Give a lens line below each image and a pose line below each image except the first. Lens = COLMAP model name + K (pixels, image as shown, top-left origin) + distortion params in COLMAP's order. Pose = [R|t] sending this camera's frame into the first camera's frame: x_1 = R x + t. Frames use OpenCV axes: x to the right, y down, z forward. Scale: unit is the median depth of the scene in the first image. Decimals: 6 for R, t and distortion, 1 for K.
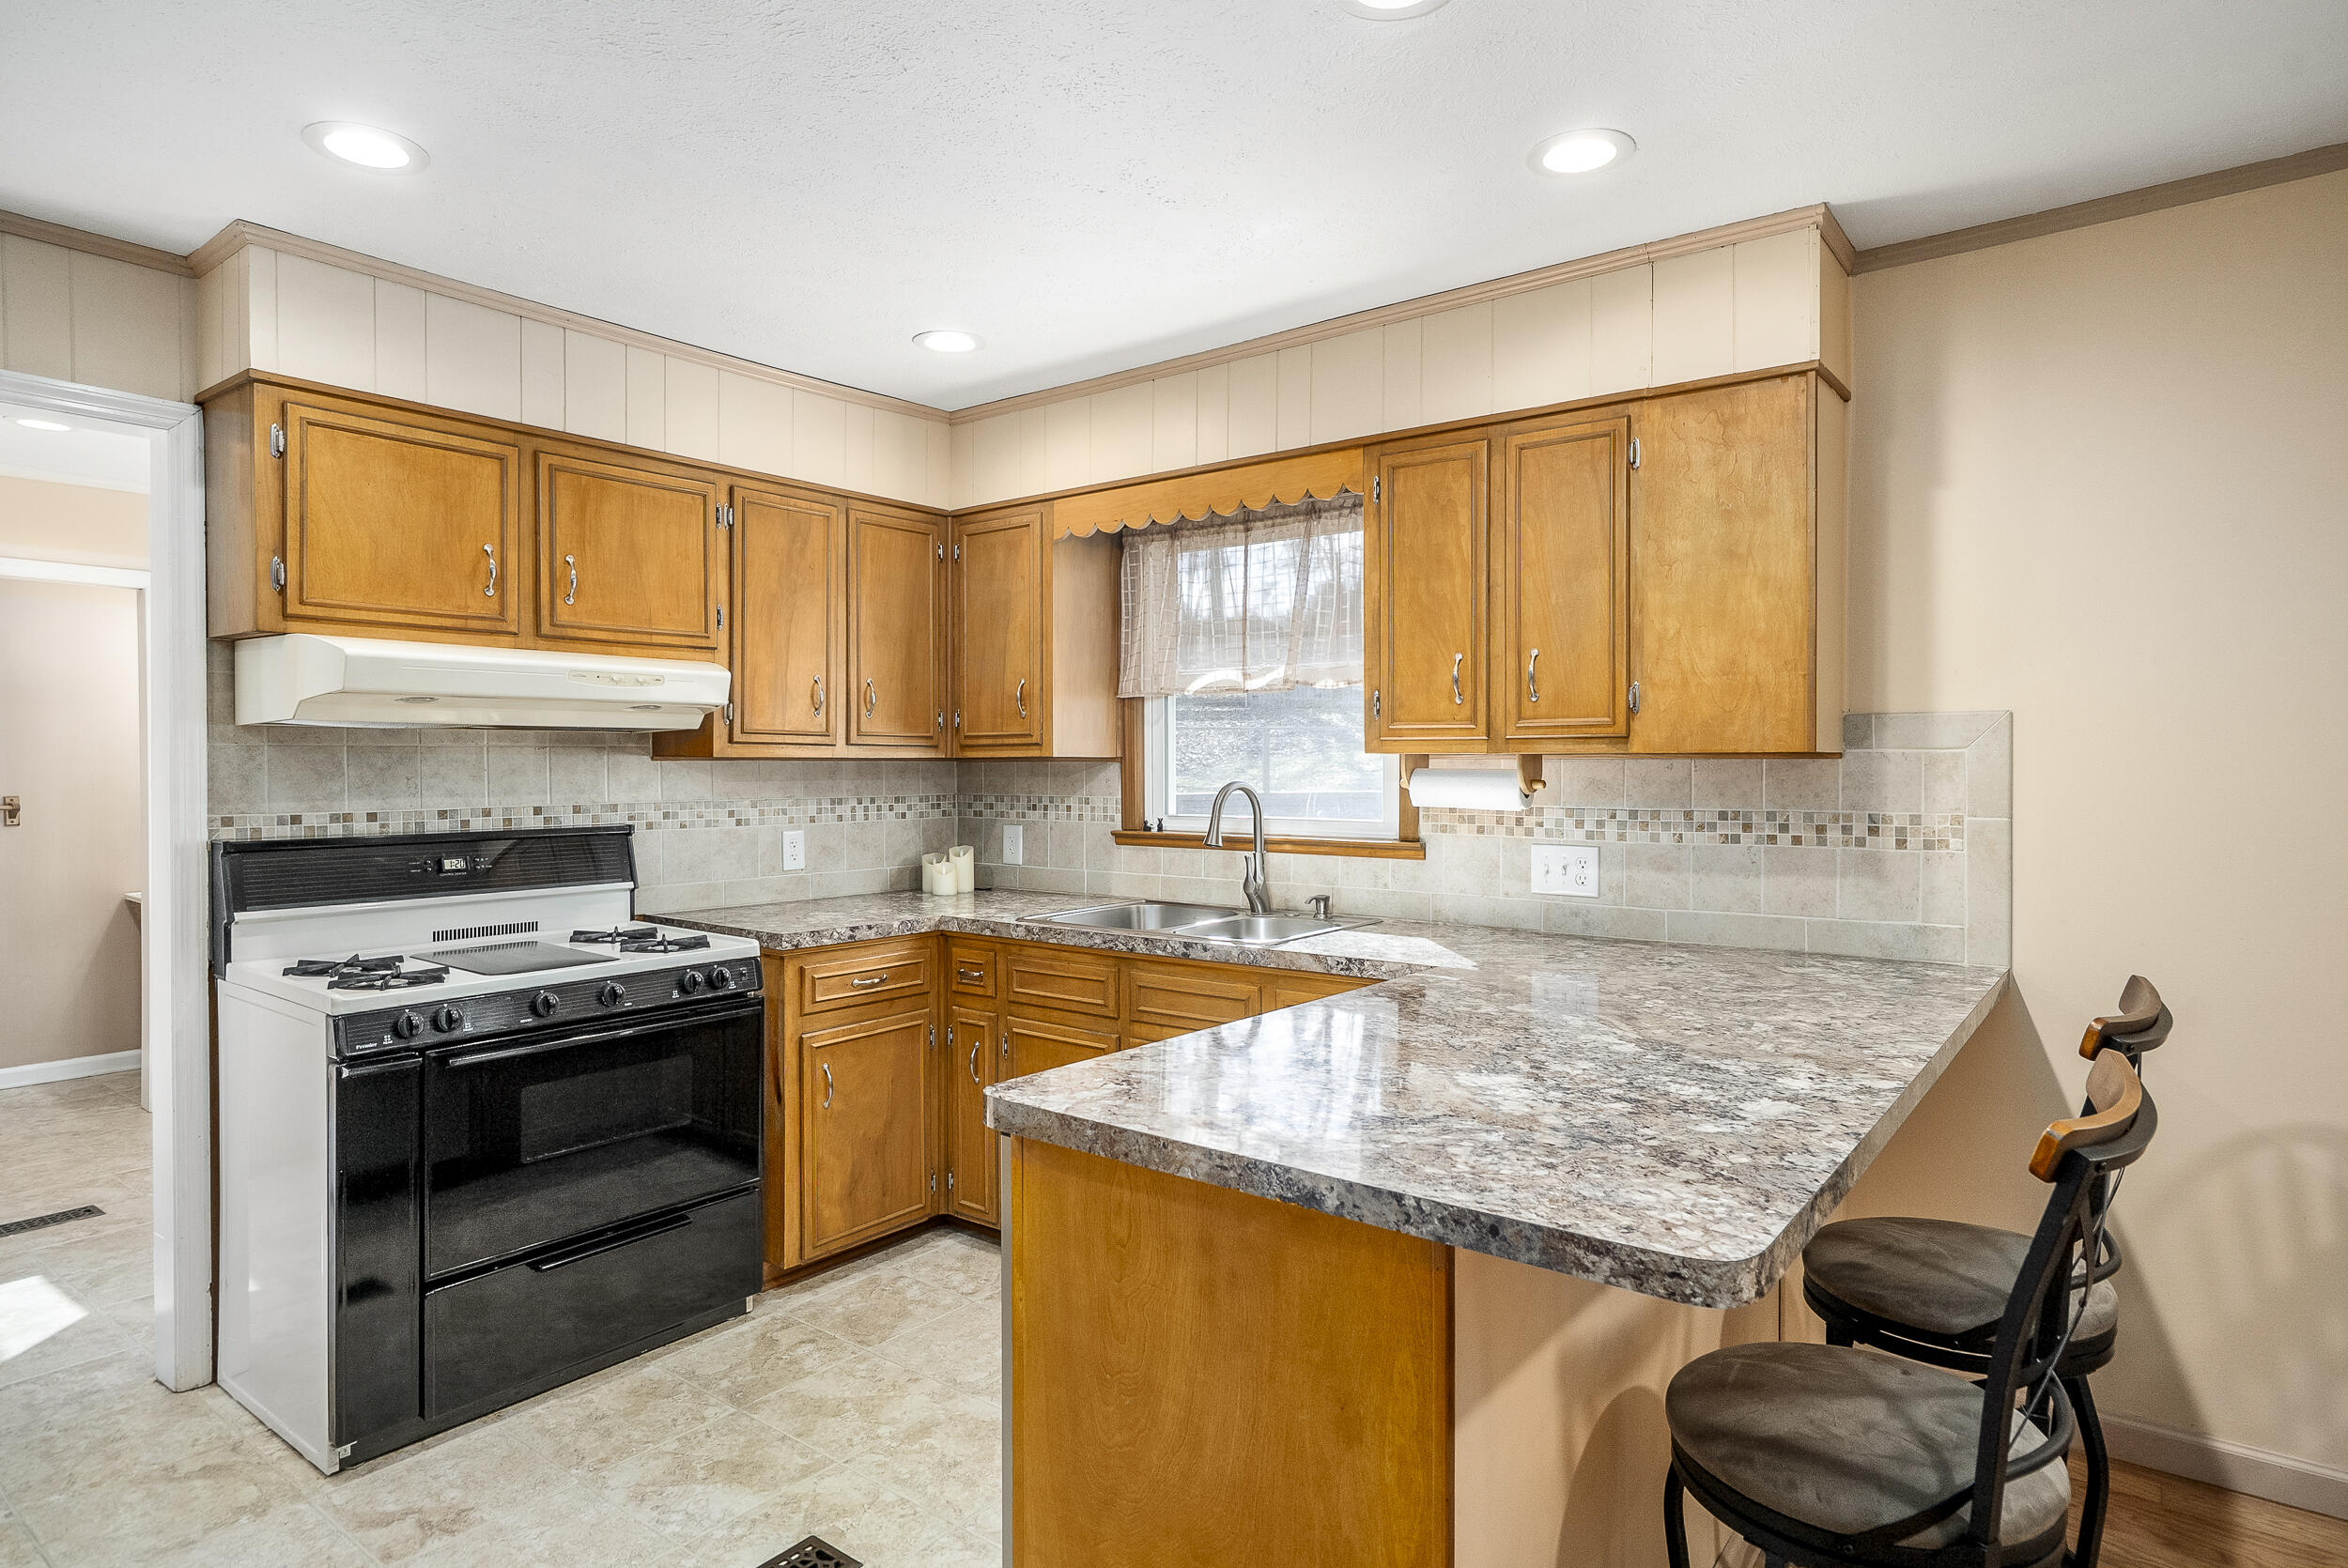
lens RADIAL K [[1288.0, 0, 1174.0], [0, 1288.0, 784.0], [0, 0, 1]] dist [0.002603, 0.000321]
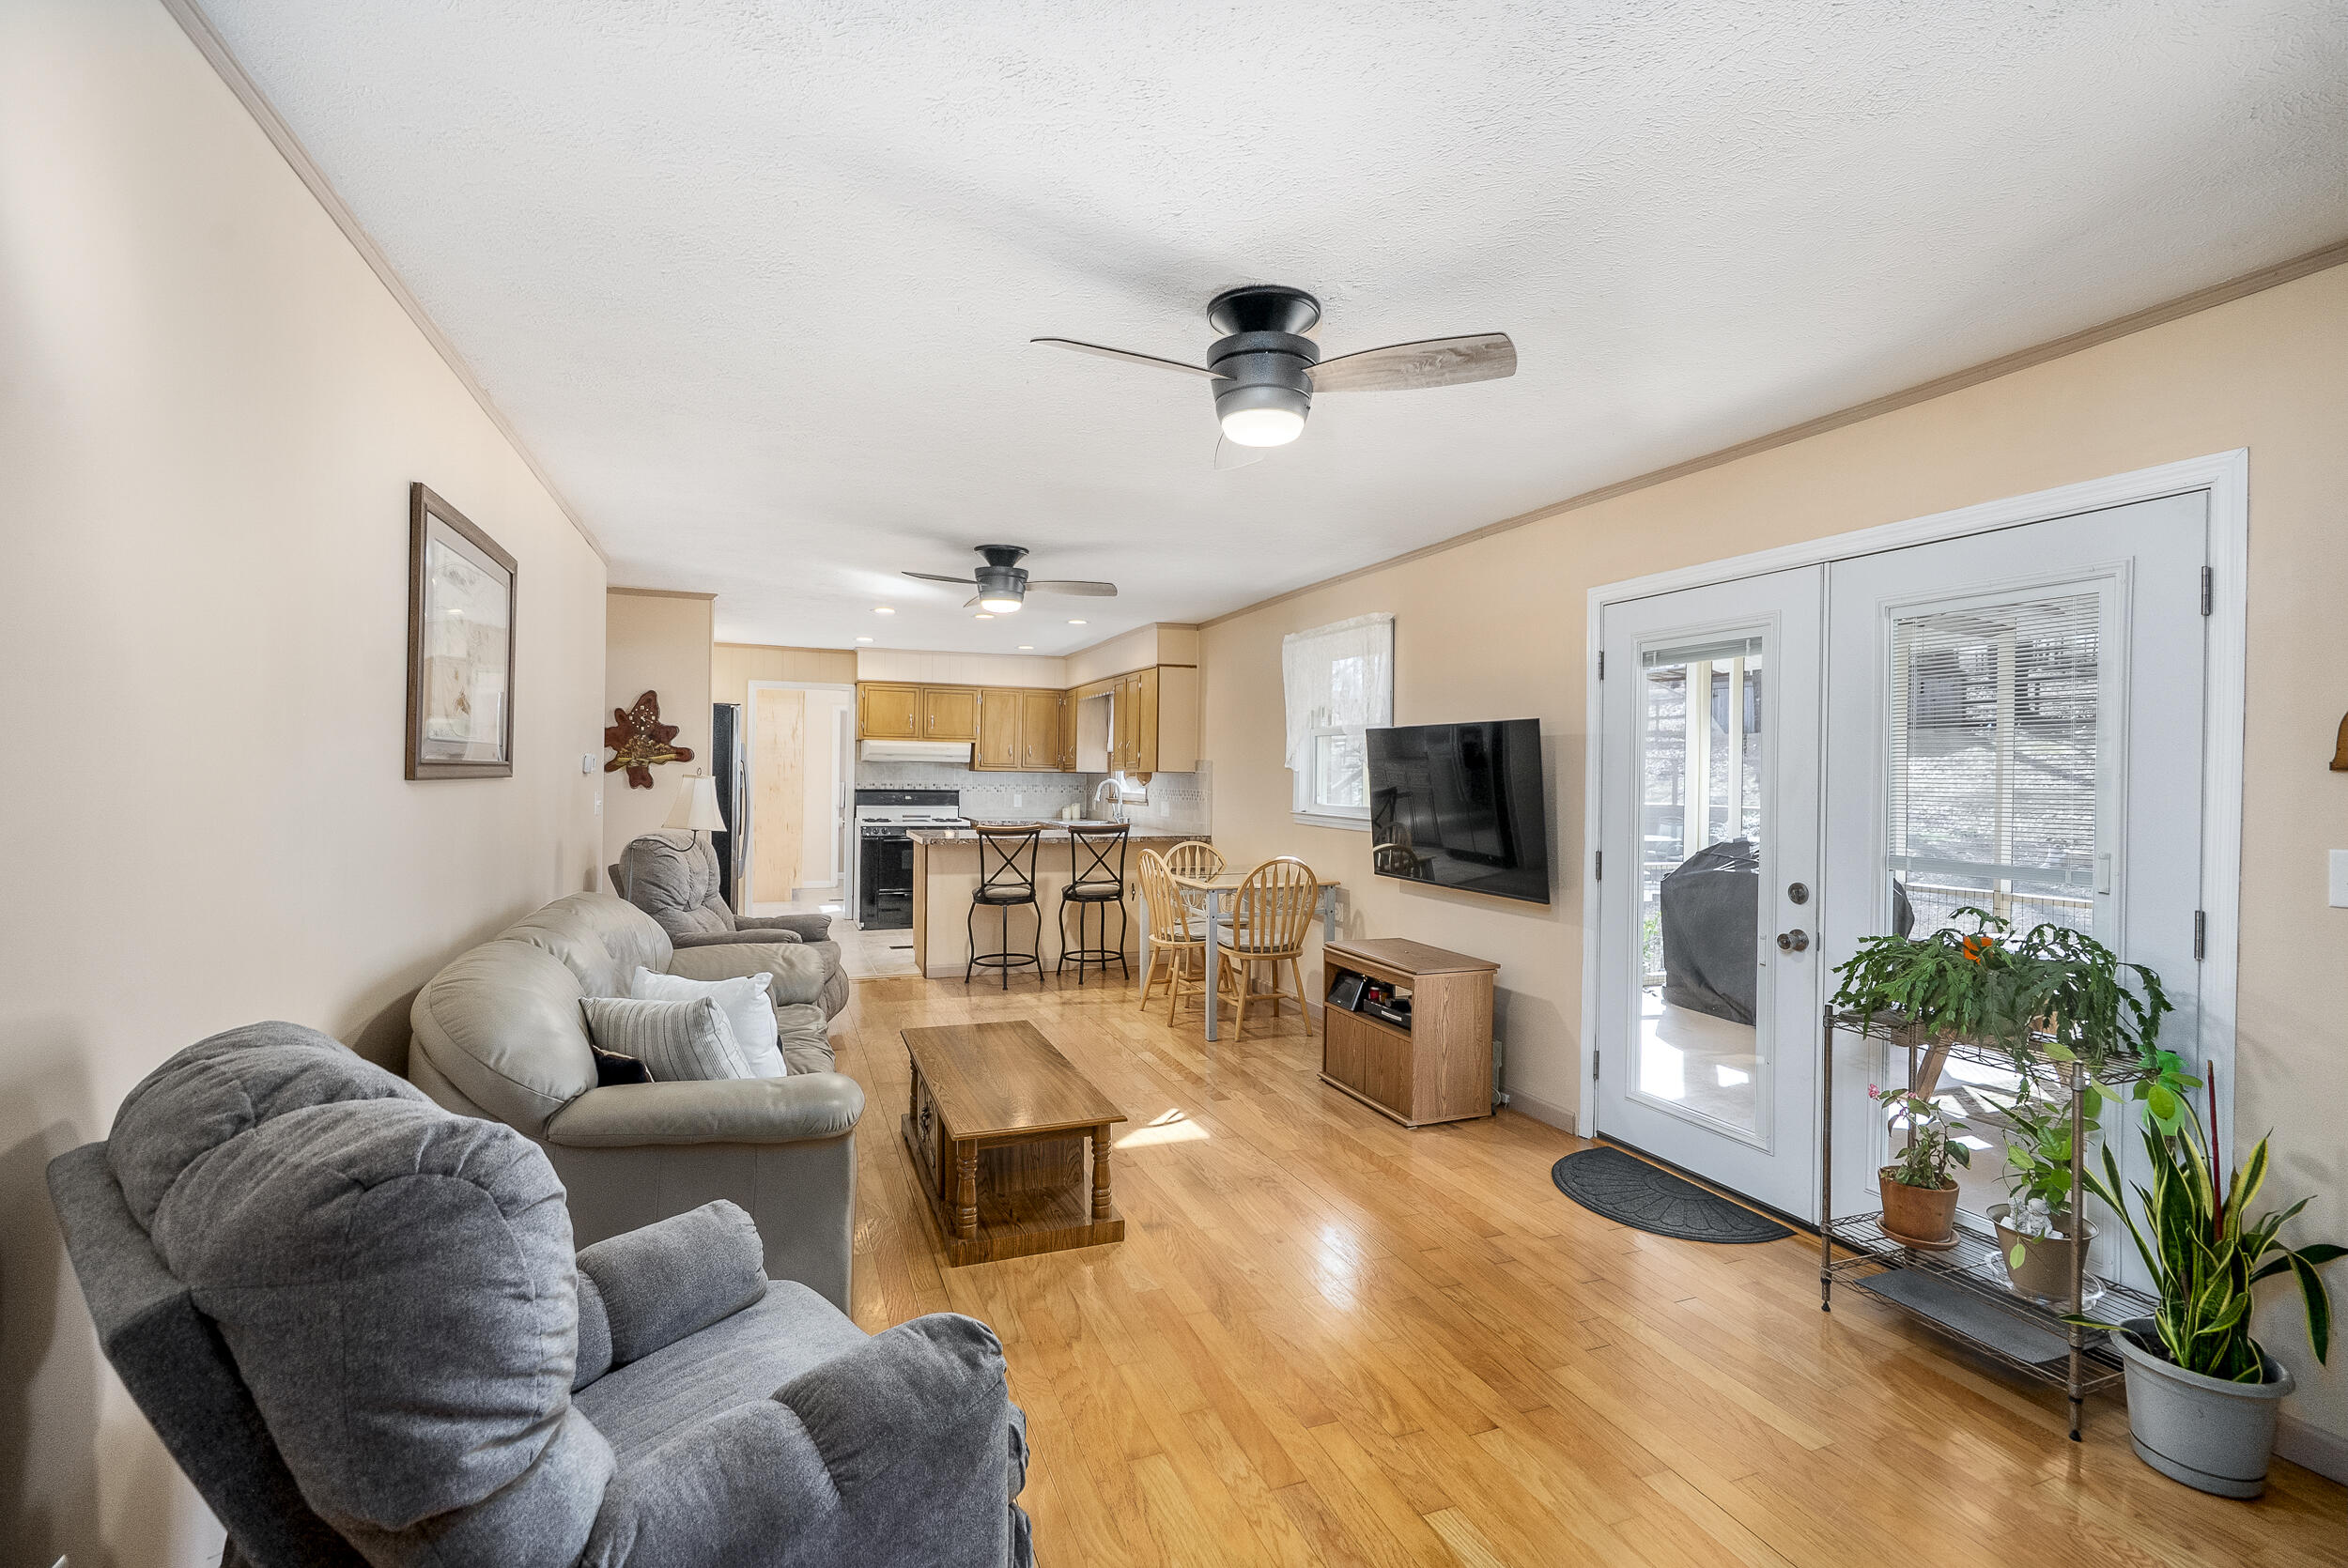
lens RADIAL K [[1098.0, 0, 1174.0], [0, 1098.0, 784.0], [0, 0, 1]] dist [-0.001728, -0.000309]
pose [[0.846681, 0.017709, -0.531807, 1.811142], [-0.025319, 0.999655, -0.007021, 0.024974], [0.531499, 0.019409, 0.846837, -1.310776]]
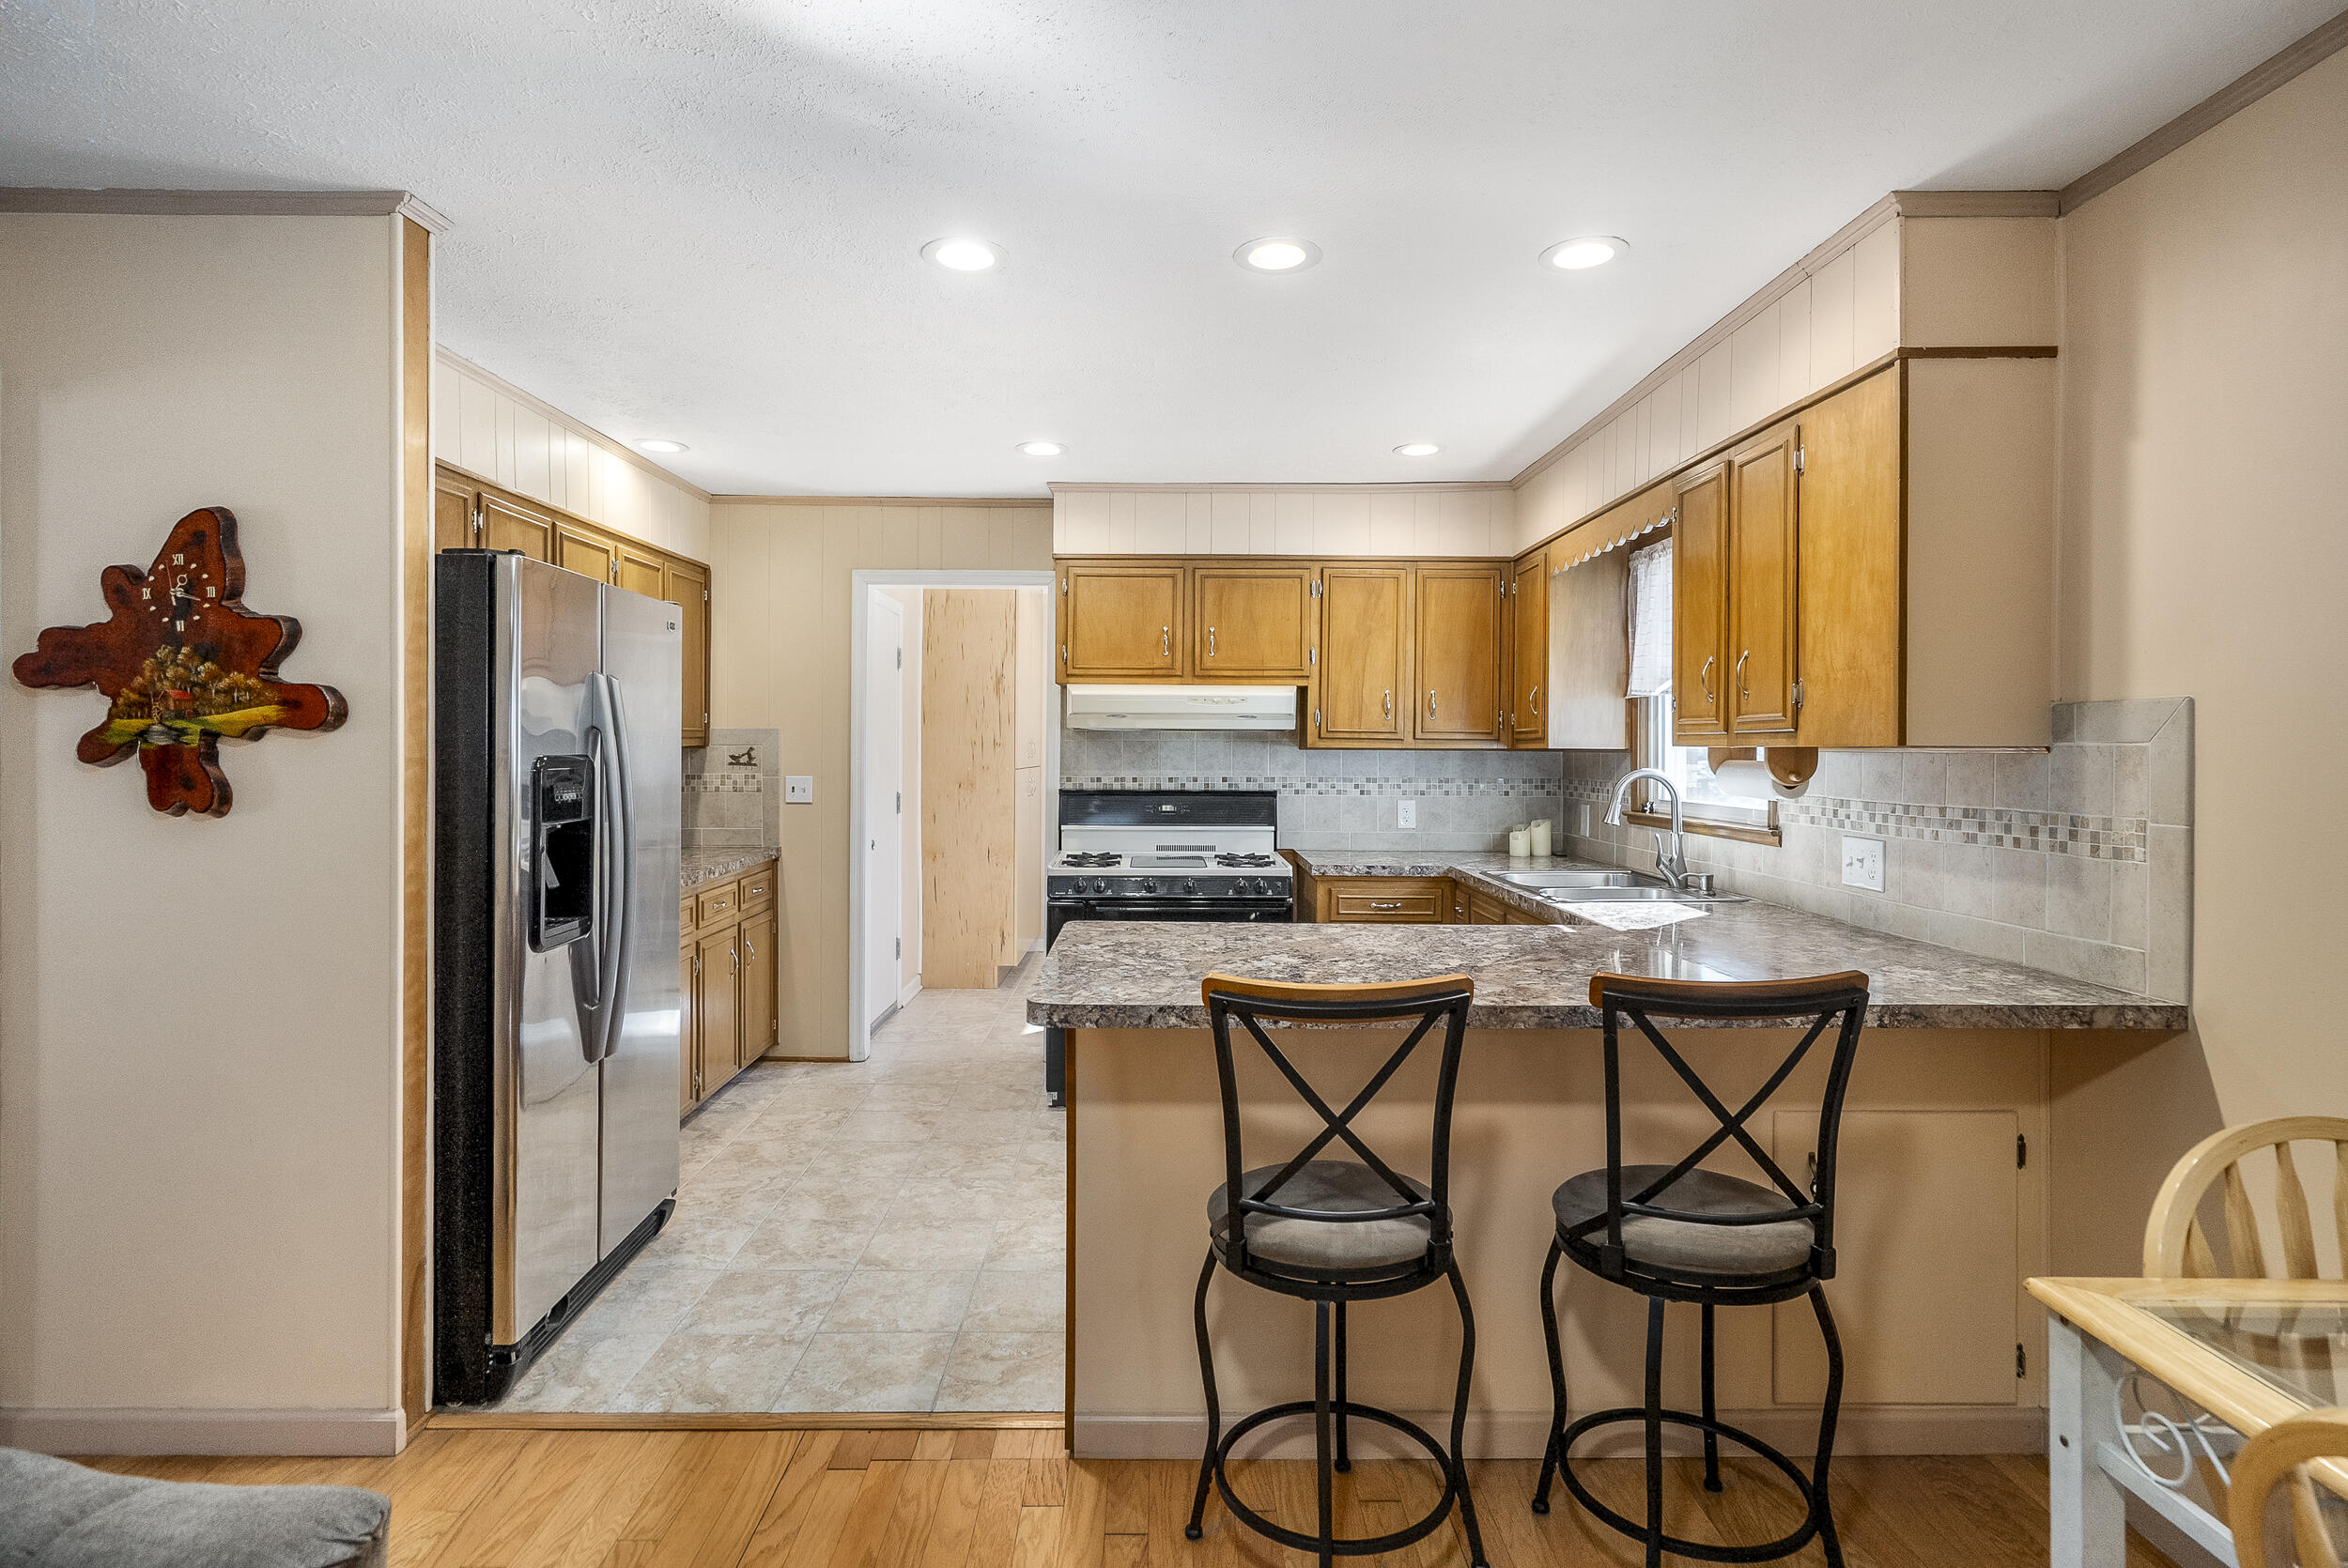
lens RADIAL K [[1196.7, 0, 1179.5], [0, 1196.7, 755.0], [0, 0, 1]] dist [0.001371, 0.000360]
pose [[0.617599, 0.008432, -0.786448, 0.730633], [-0.019806, 0.999792, -0.004834, -0.002312], [0.786244, 0.018562, 0.617638, 0.006342]]
